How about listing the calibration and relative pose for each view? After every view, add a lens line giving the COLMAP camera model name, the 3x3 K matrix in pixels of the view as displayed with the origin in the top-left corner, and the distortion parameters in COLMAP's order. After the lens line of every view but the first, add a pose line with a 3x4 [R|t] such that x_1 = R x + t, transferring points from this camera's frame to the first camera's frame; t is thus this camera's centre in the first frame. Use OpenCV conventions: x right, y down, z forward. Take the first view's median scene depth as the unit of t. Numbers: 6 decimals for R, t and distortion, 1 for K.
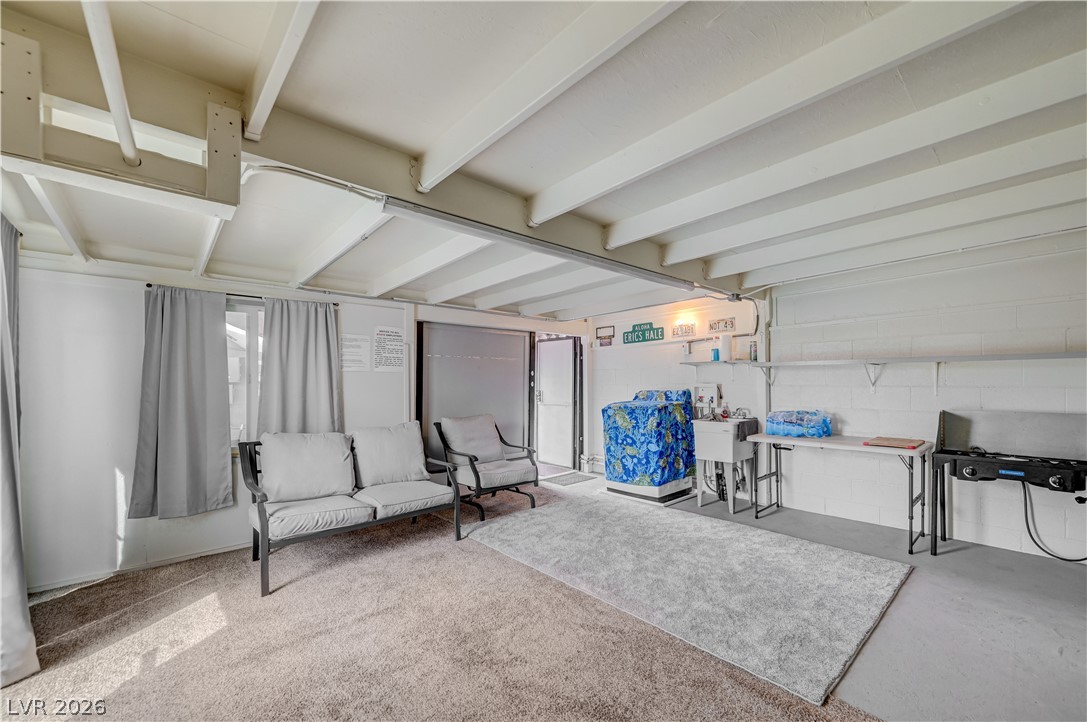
lens RADIAL K [[437.9, 0, 562.9], [0, 437.9, 389.2], [0, 0, 1]] dist [0.009813, 0.001190]
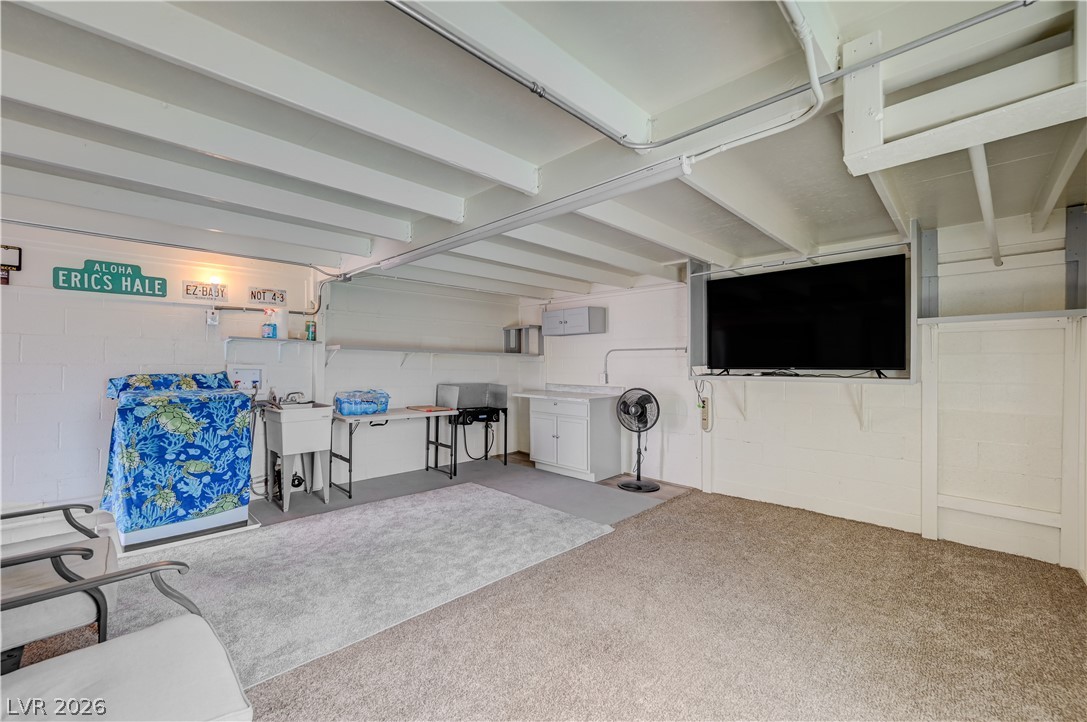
lens RADIAL K [[437.9, 0, 540.1], [0, 437.9, 362.1], [0, 0, 1]] dist [0.009813, 0.001190]
pose [[-0.018843, 0.014302, 0.999720, -0.509334], [0.000746, 0.999898, -0.014291, -0.005180], [-0.999822, 0.000477, -0.018852, 0.500991]]
